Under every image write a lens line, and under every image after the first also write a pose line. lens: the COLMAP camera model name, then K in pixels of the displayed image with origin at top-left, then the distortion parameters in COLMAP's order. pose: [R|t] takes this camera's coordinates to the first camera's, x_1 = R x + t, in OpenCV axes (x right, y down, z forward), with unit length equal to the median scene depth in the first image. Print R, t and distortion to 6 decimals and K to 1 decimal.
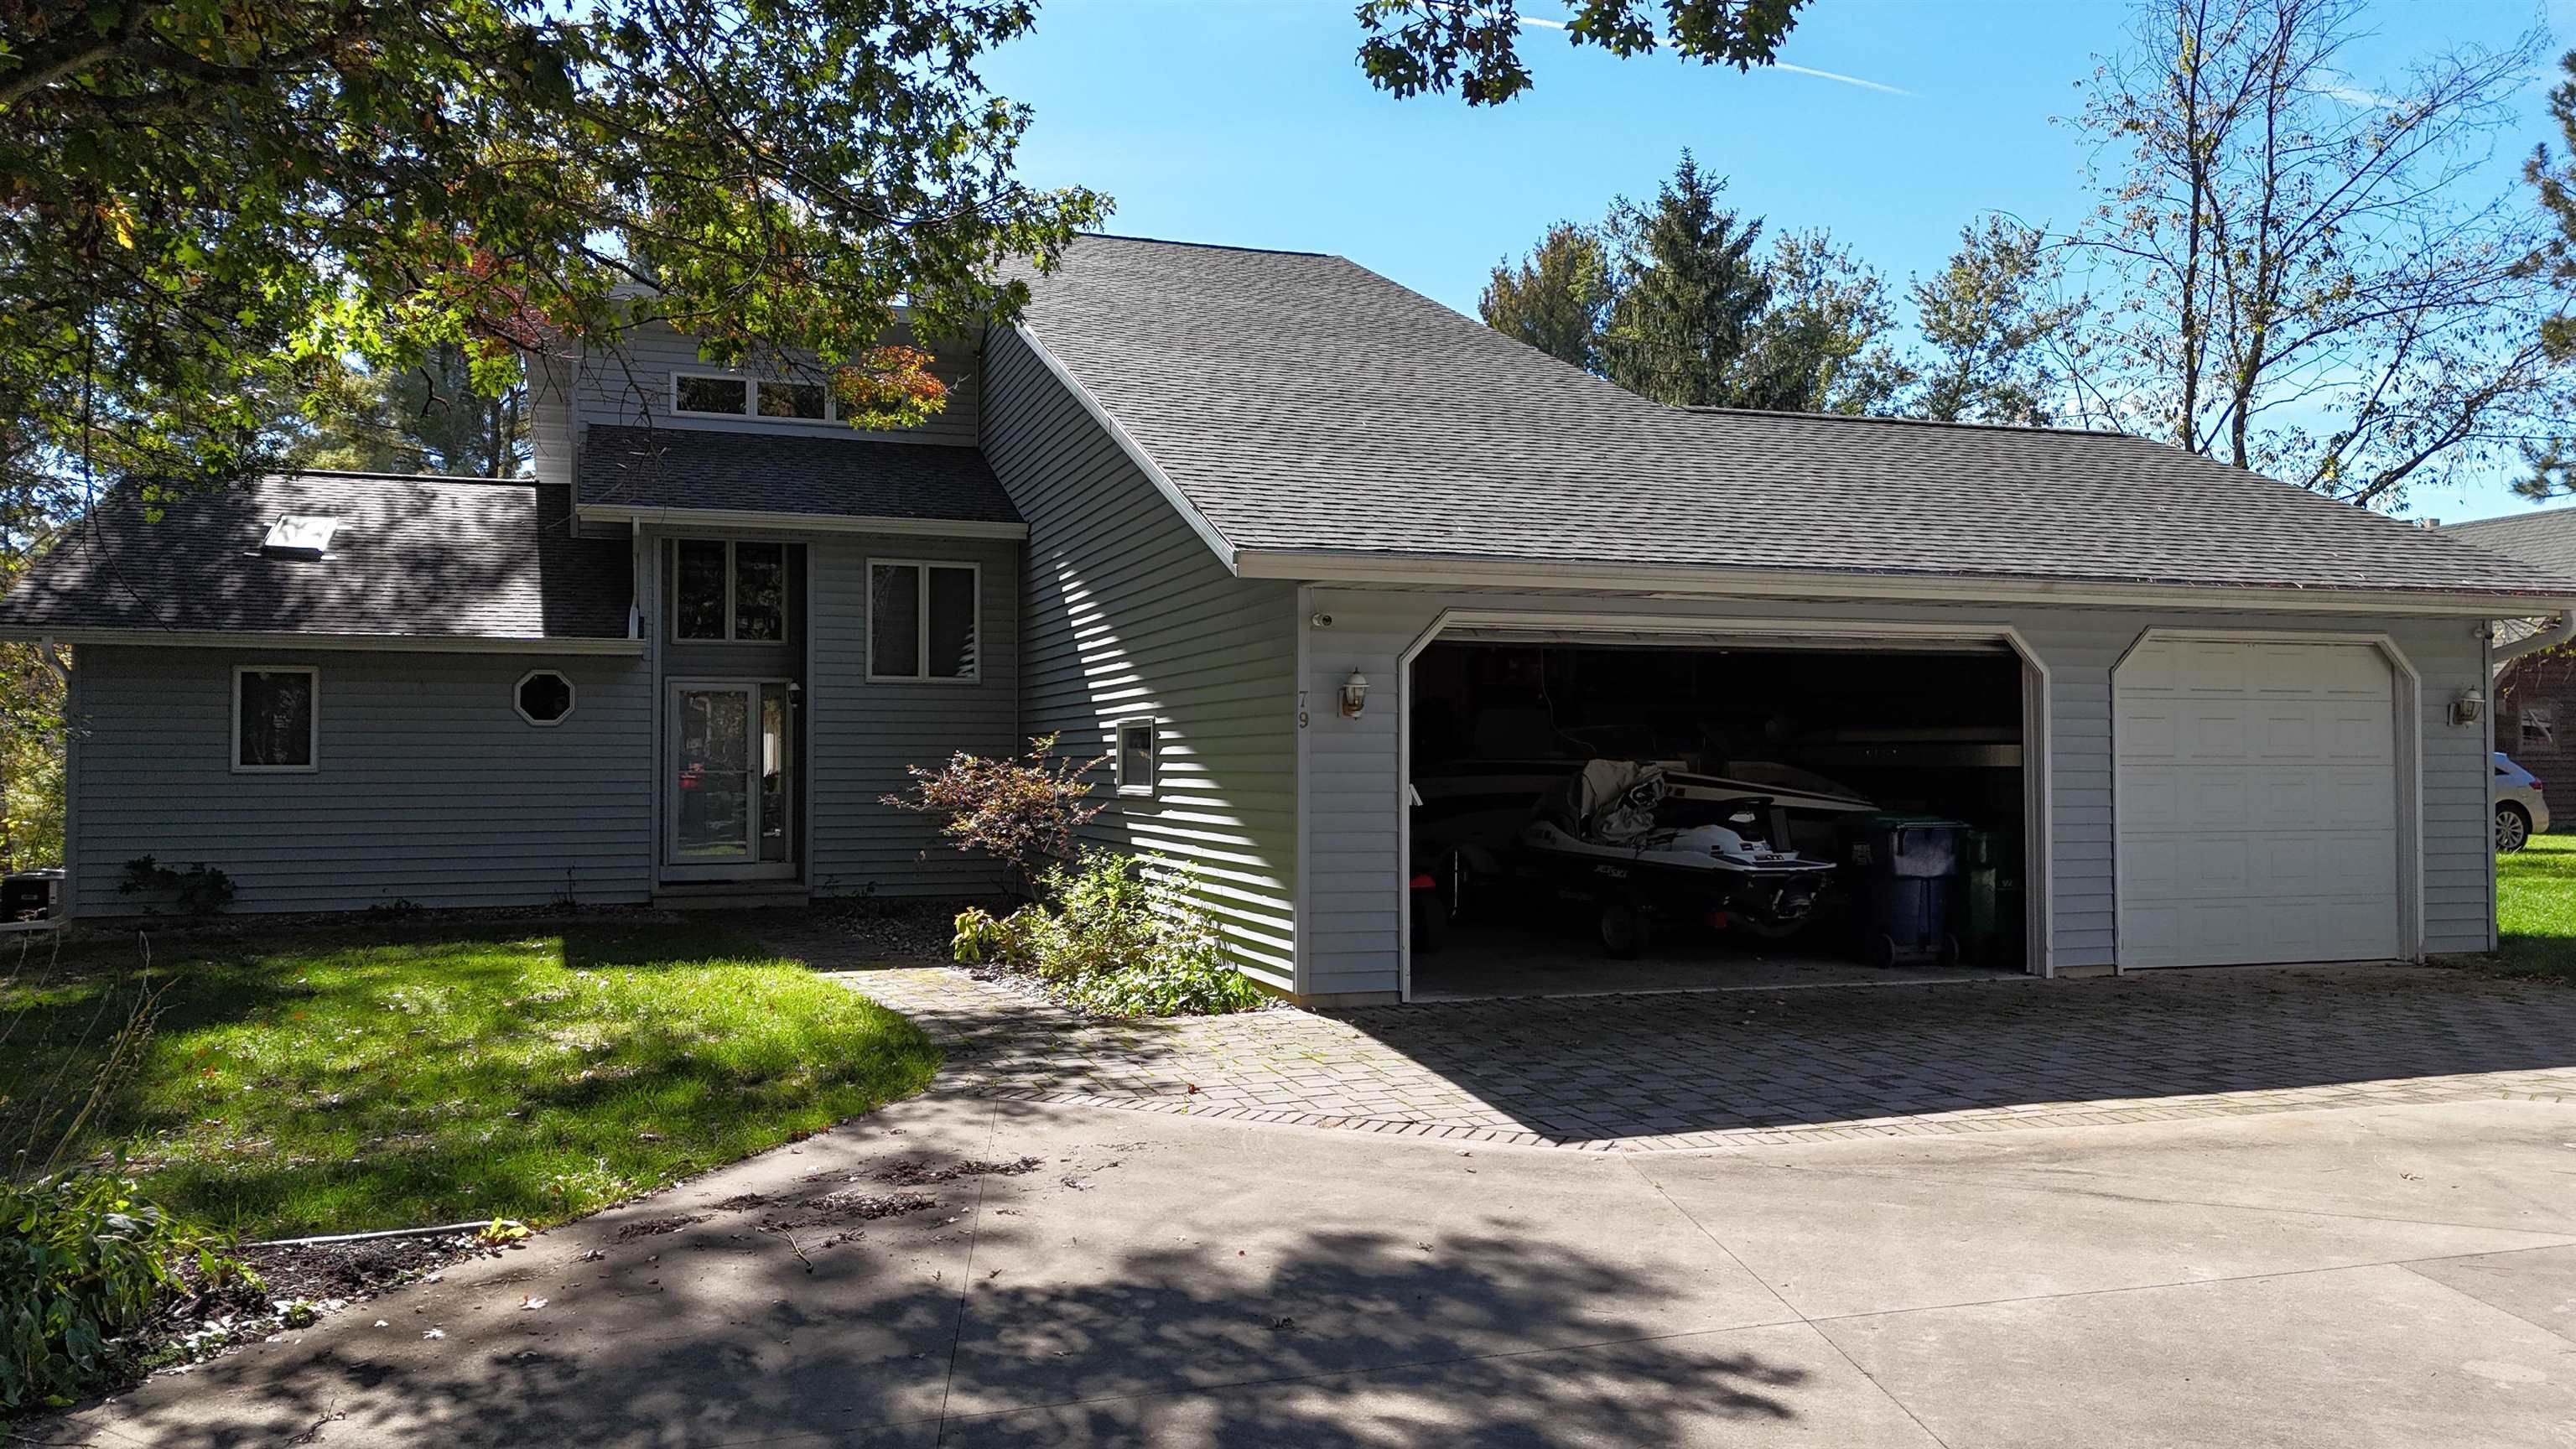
lens RADIAL K [[1868.6, 0, 1284.9], [0, 1868.6, 714.9], [0, 0, 1]] dist [0.084271, -0.083644]
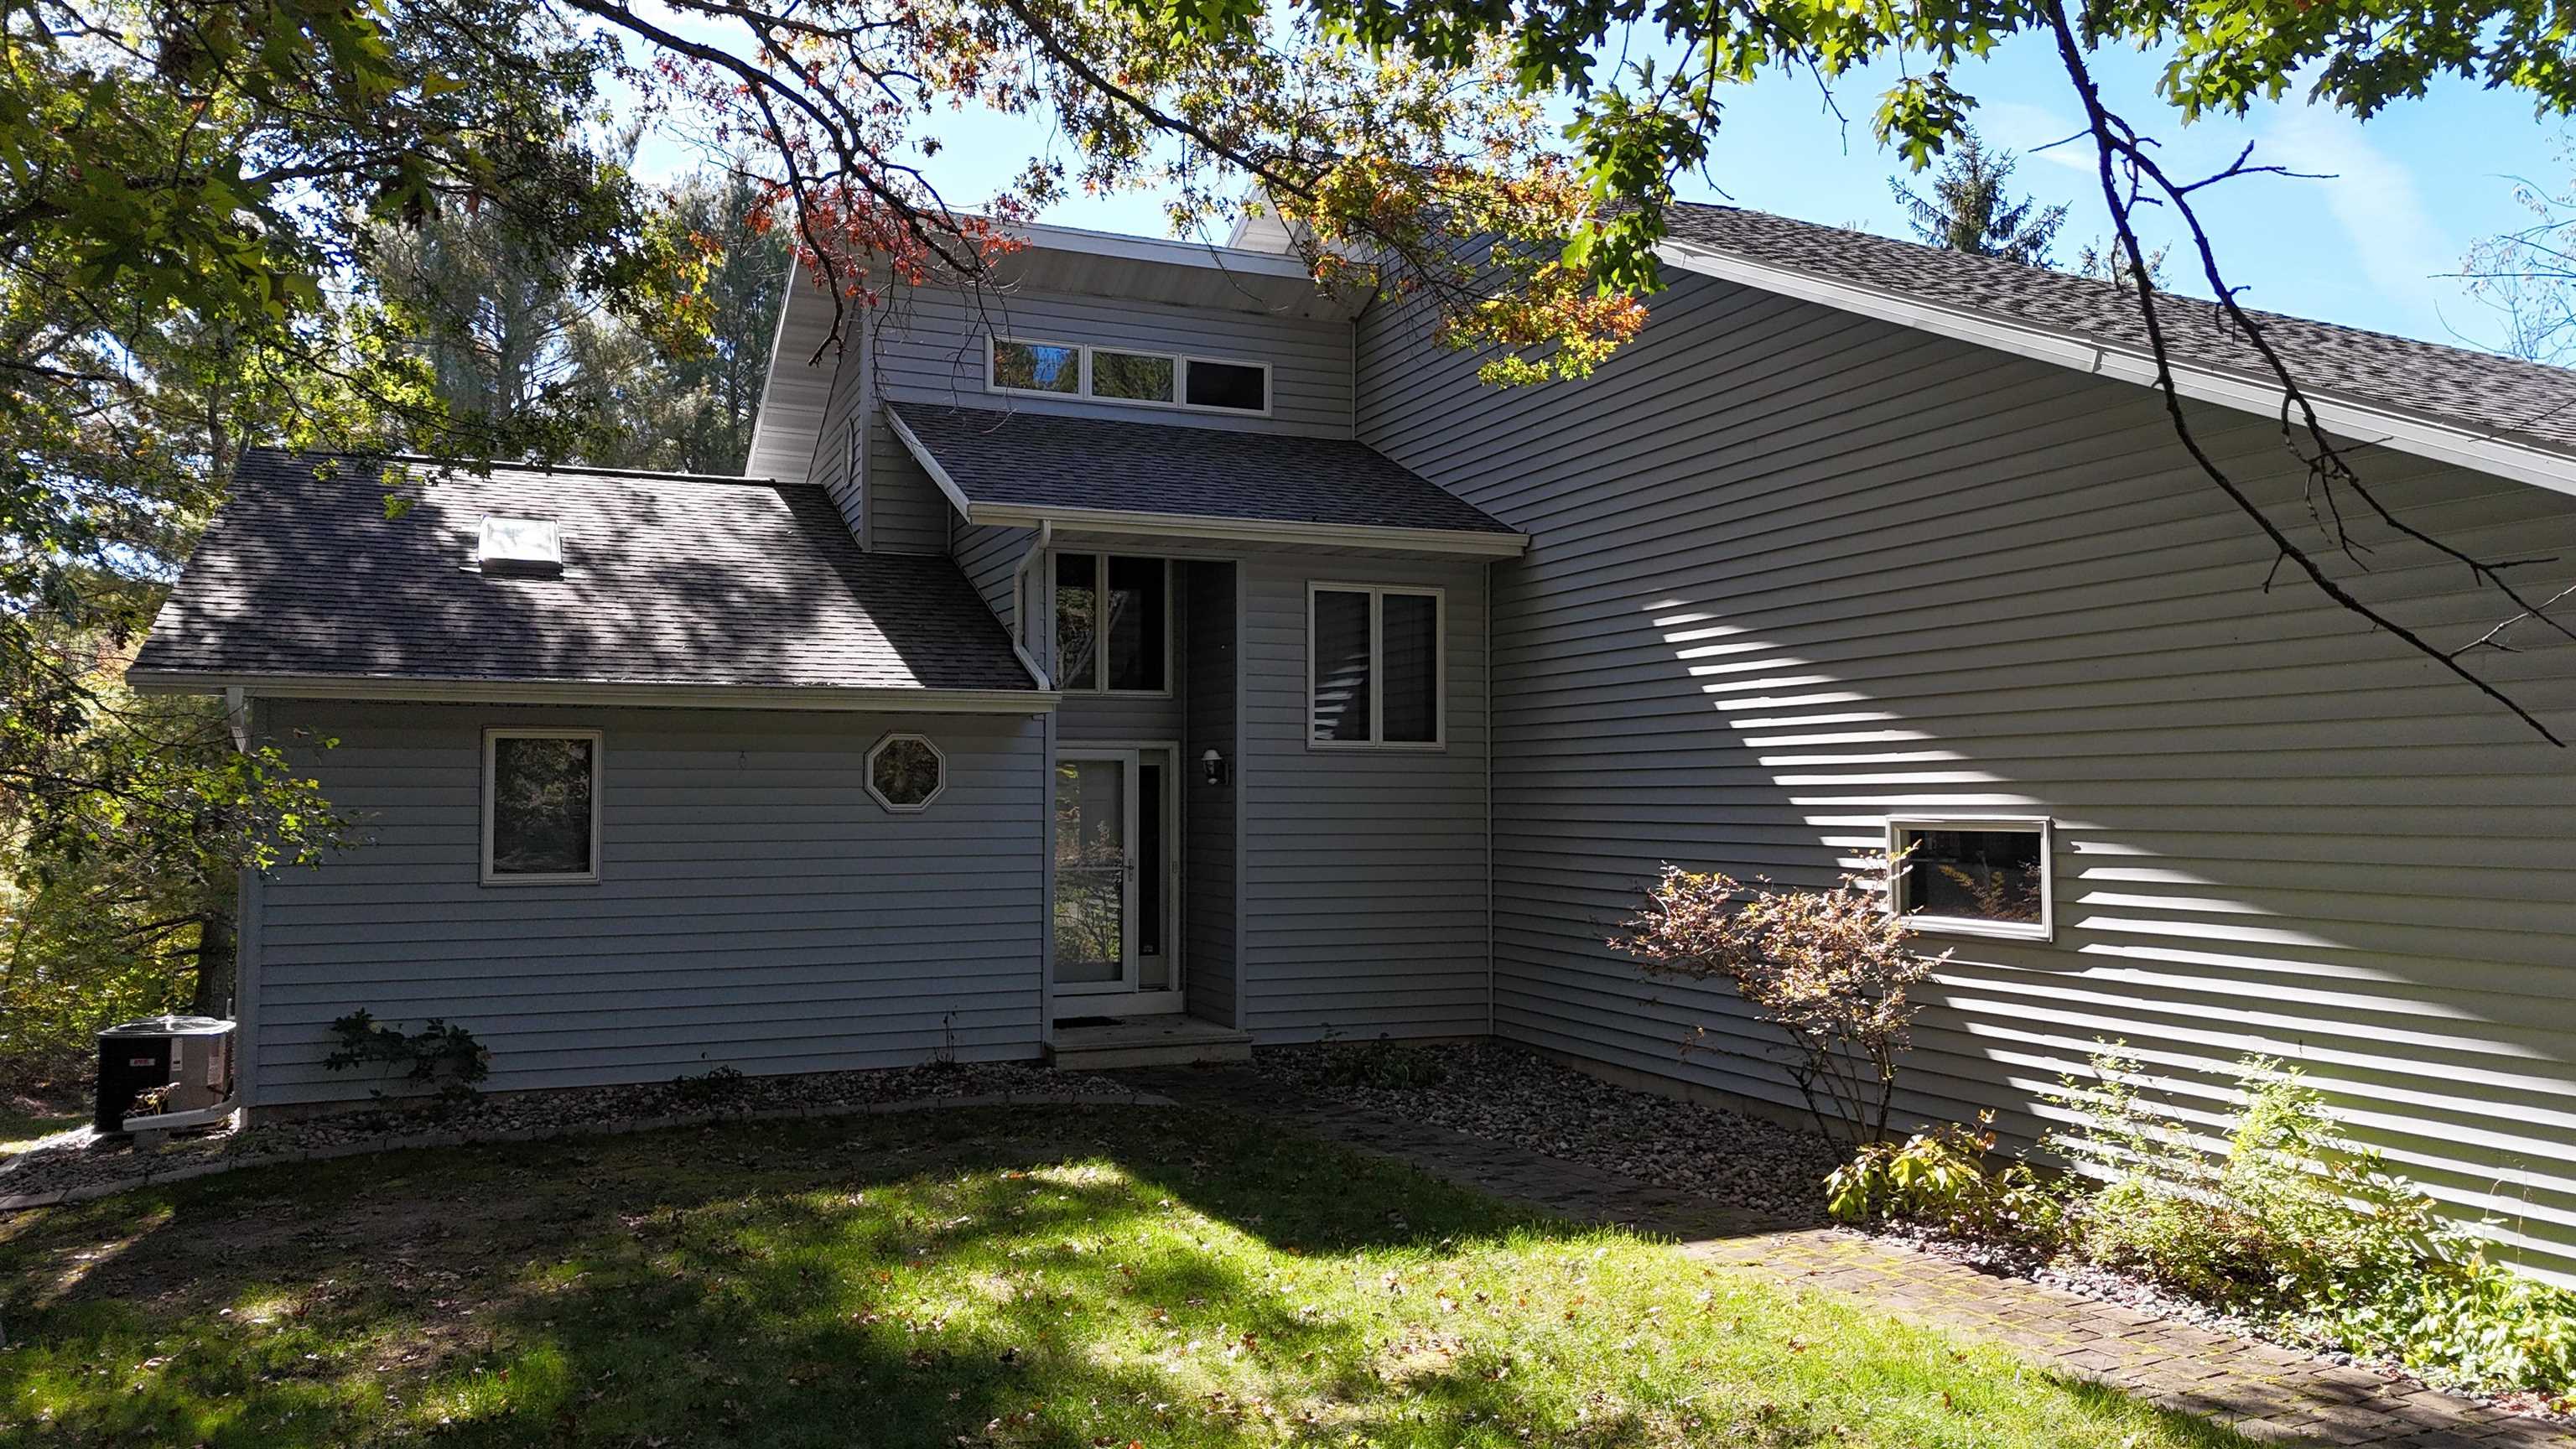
lens RADIAL K [[1868.6, 0, 1284.9], [0, 1868.6, 714.9], [0, 0, 1]] dist [0.084271, -0.083644]
pose [[0.997680, 0.002510, 0.068024, -0.294755], [-0.001072, 0.999775, -0.021162, -0.016047], [-0.068062, 0.021040, 0.997459, 0.281757]]
